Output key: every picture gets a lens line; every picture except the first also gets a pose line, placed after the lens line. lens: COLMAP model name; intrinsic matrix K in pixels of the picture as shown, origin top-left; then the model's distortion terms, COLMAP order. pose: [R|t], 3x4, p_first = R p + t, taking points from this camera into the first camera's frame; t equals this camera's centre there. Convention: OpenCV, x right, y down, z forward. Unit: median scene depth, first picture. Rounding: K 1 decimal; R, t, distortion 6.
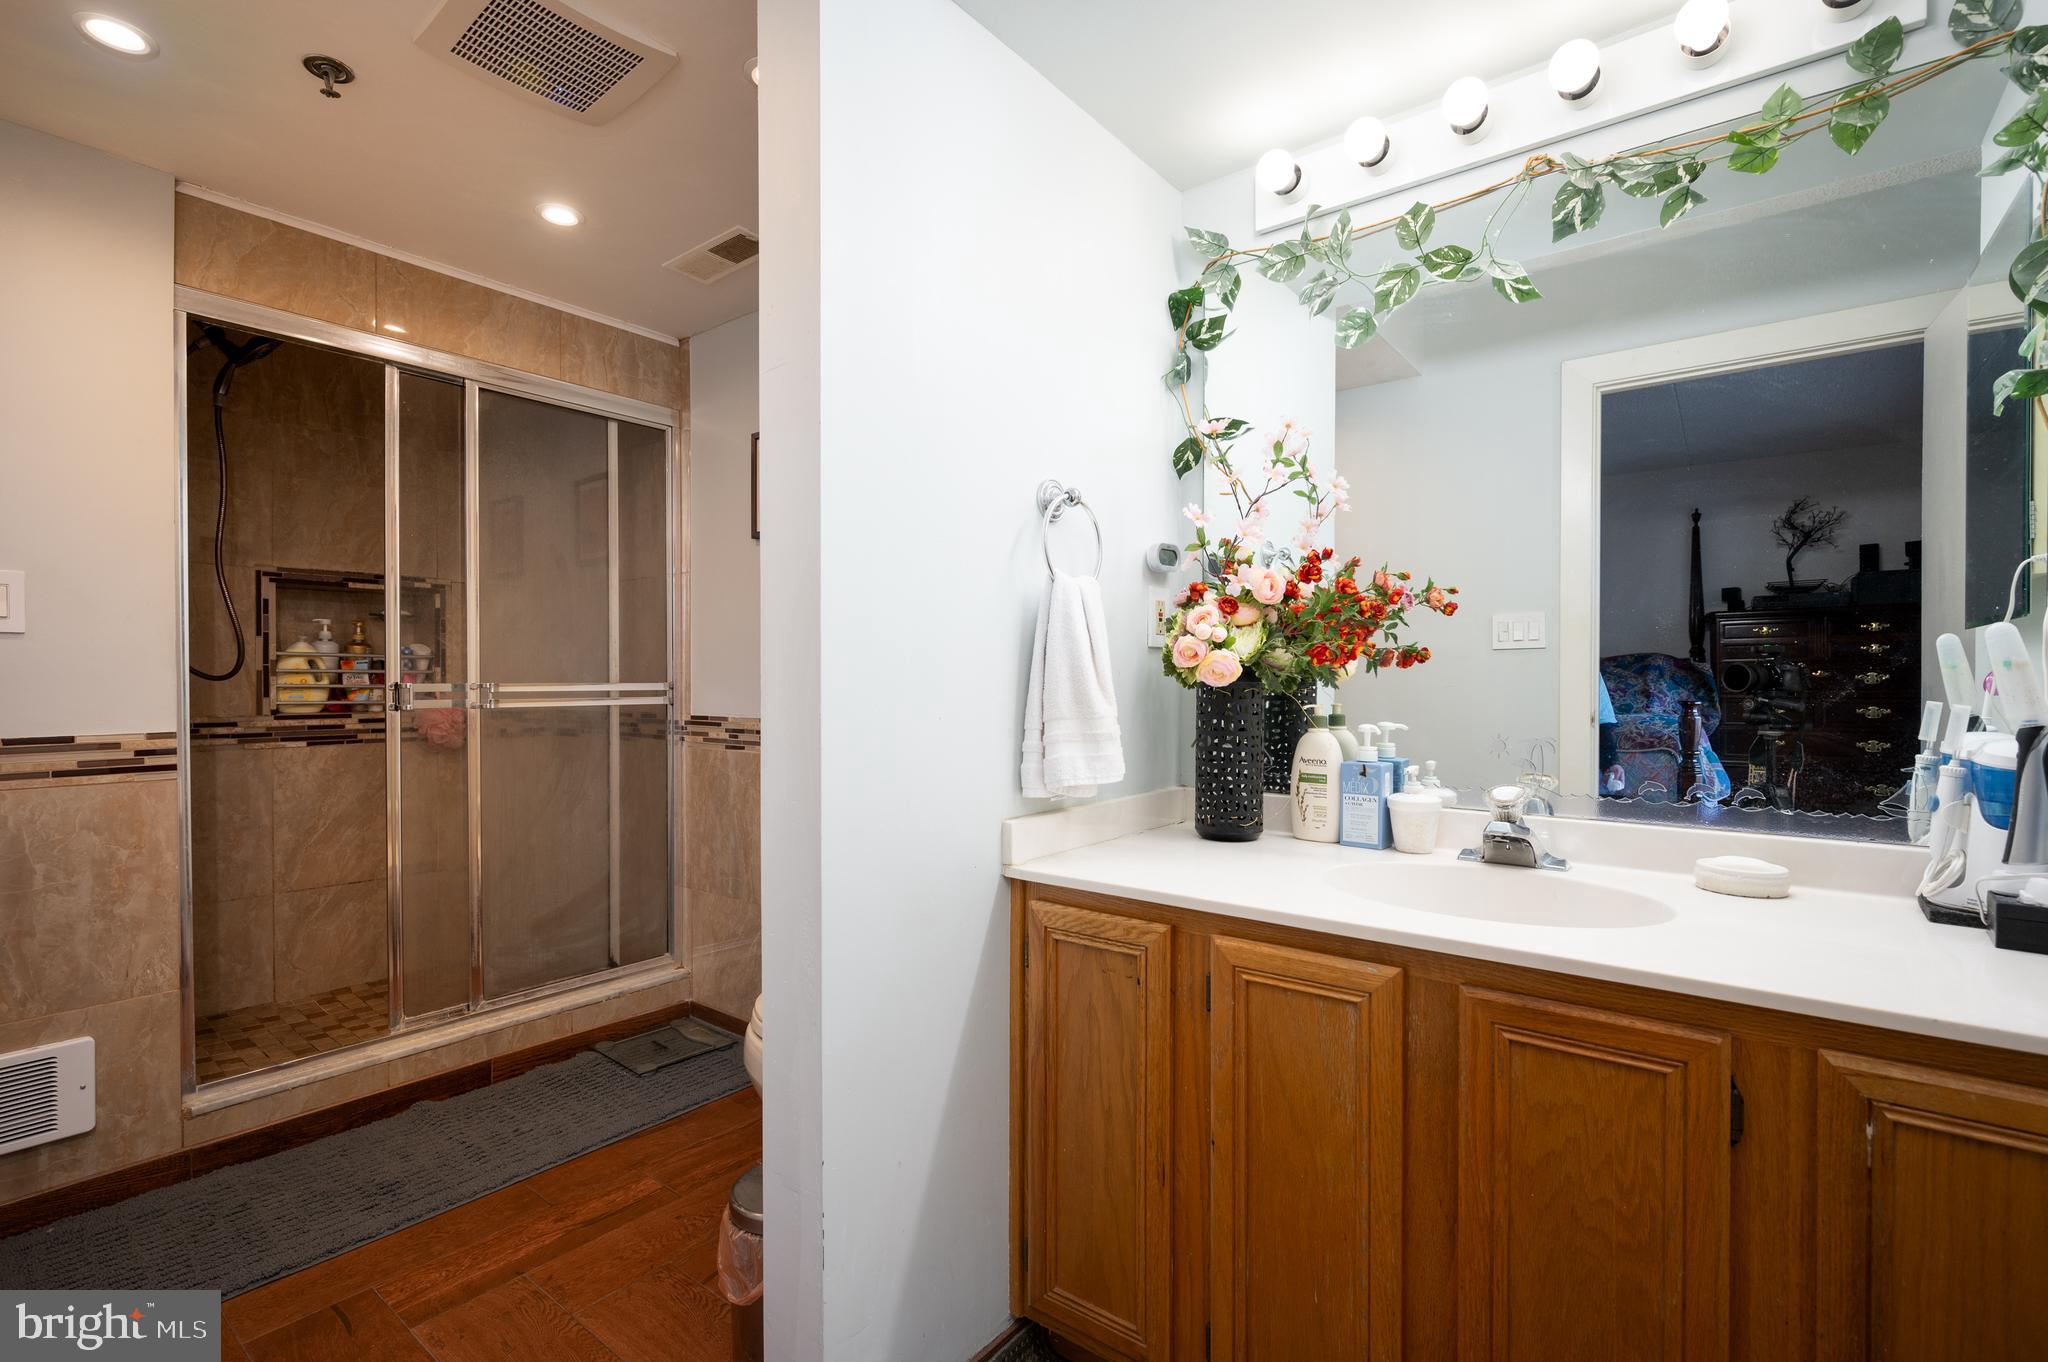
lens RADIAL K [[951.4, 0, 1038.2], [0, 951.4, 670.3], [0, 0, 1]] dist [-0.001195, -0.000265]
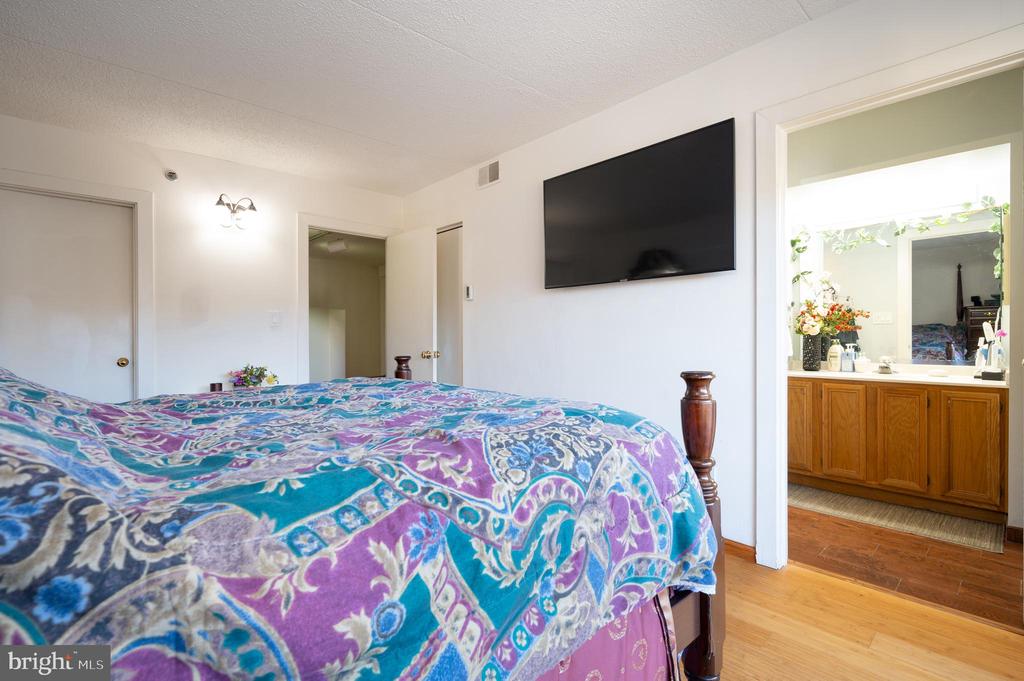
lens RADIAL K [[475.7, 0, 519.1], [0, 475.7, 335.2], [0, 0, 1]] dist [-0.001195, -0.000265]
pose [[0.985961, 0.000985, -0.166973, -0.779568], [0.001078, 0.999924, 0.012264, -0.012086], [0.166973, -0.012272, 0.985885, -1.405604]]
